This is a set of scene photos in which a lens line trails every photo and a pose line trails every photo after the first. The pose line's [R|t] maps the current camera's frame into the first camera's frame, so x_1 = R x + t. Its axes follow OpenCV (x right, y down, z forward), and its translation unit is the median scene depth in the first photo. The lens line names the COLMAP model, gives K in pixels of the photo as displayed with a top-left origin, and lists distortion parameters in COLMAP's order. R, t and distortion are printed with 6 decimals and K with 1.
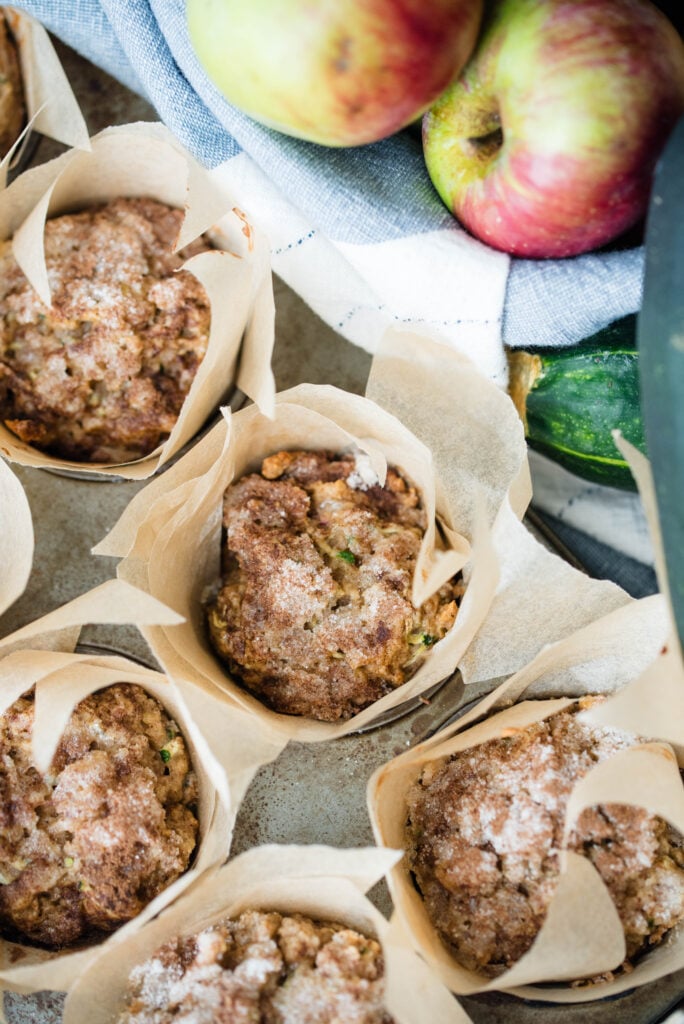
lens RADIAL K [[2919.3, 0, 342.0], [0, 2919.3, 512.0], [0, 0, 1]] dist [0.034911, 0.417370]
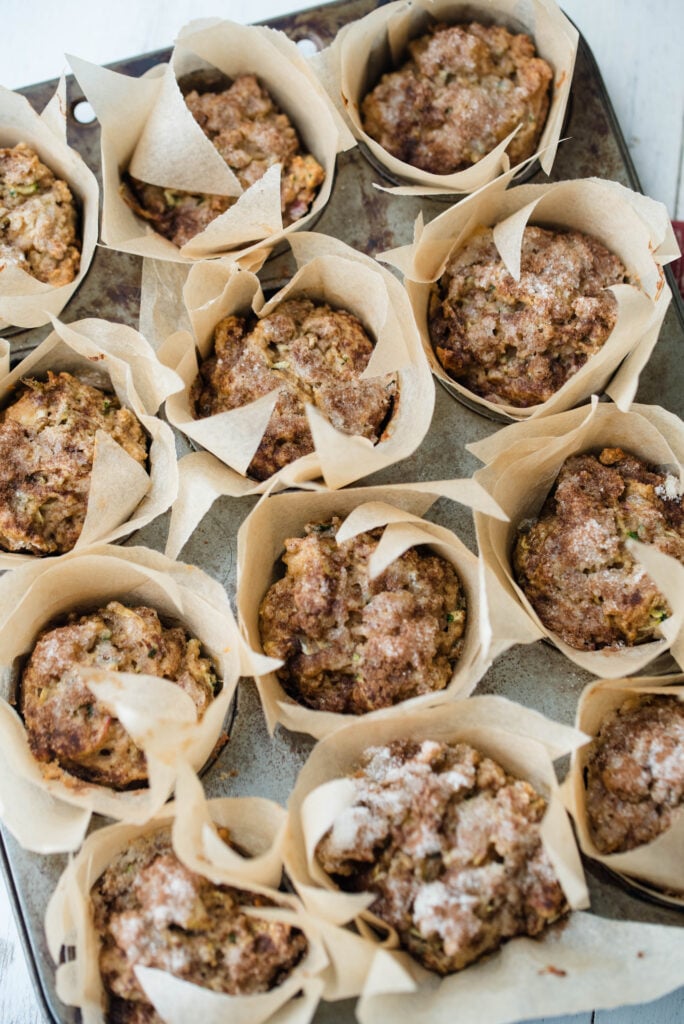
lens RADIAL K [[2919.3, 0, 342.0], [0, 2919.3, 512.0], [0, 0, 1]] dist [0.034911, 0.417370]
pose [[0.913903, 0.394779, -0.094507, 0.001706], [-0.399658, 0.915828, -0.039139, 0.111230], [0.071101, 0.073540, 0.994755, -0.342275]]
